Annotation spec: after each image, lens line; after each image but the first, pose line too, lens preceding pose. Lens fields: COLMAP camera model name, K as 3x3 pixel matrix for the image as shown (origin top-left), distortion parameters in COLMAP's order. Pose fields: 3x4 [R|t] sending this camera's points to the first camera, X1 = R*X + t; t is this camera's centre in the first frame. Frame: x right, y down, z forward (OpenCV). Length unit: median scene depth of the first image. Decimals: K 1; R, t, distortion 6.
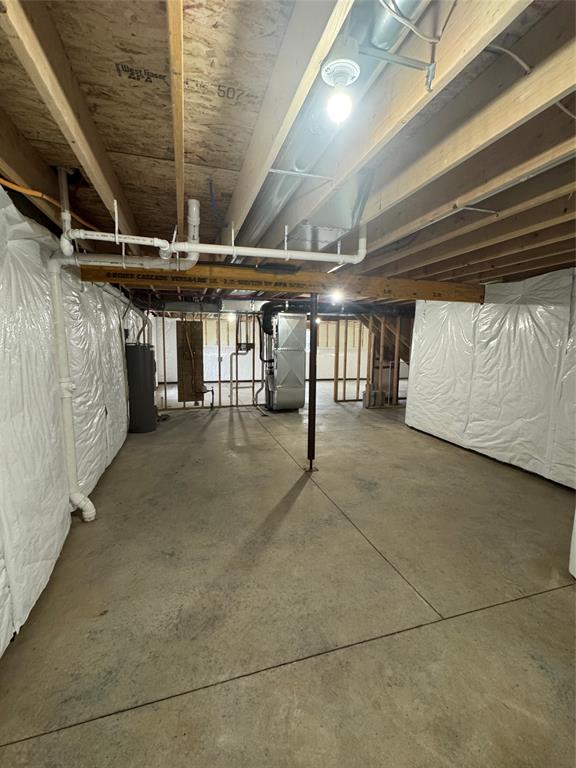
lens RADIAL K [[342.7, 0, 287.1], [0, 342.7, 384.6], [0, 0, 1]] dist [-0.002347, 0.000755]
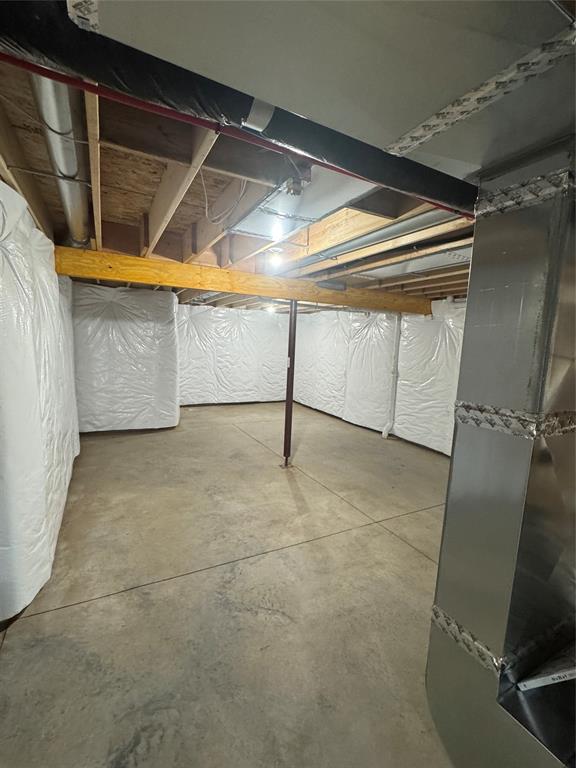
lens RADIAL K [[342.7, 0, 286.5], [0, 342.7, 385.8], [0, 0, 1]] dist [-0.002347, 0.000755]
pose [[-0.979326, -0.029766, -0.200089, 0.247059], [-0.079347, 0.966372, 0.244599, -0.214056], [0.186080, 0.255419, -0.948755, 1.661247]]
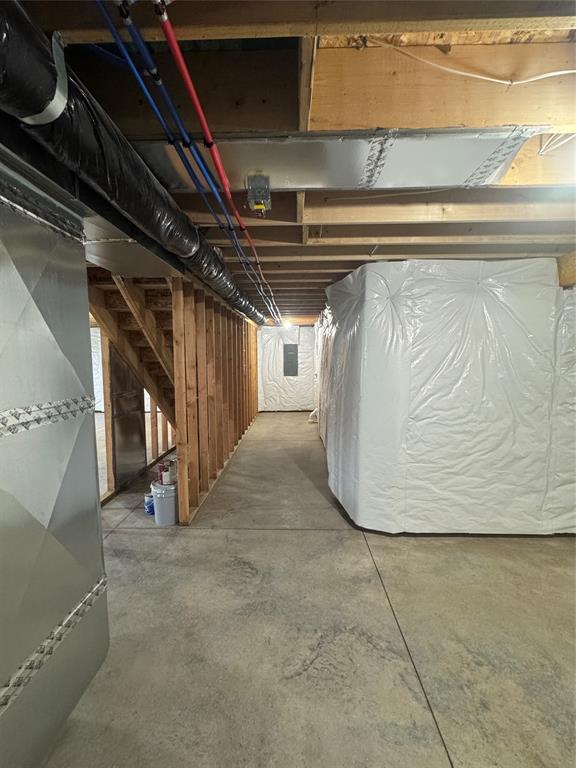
lens RADIAL K [[342.7, 0, 286.8], [0, 342.7, 386.3], [0, 0, 1]] dist [-0.002347, 0.000755]
pose [[0.309671, -0.103757, 0.945166, -0.138227], [0.131298, 0.989172, 0.065570, -0.159971], [-0.941735, 0.103793, 0.319941, 1.212958]]
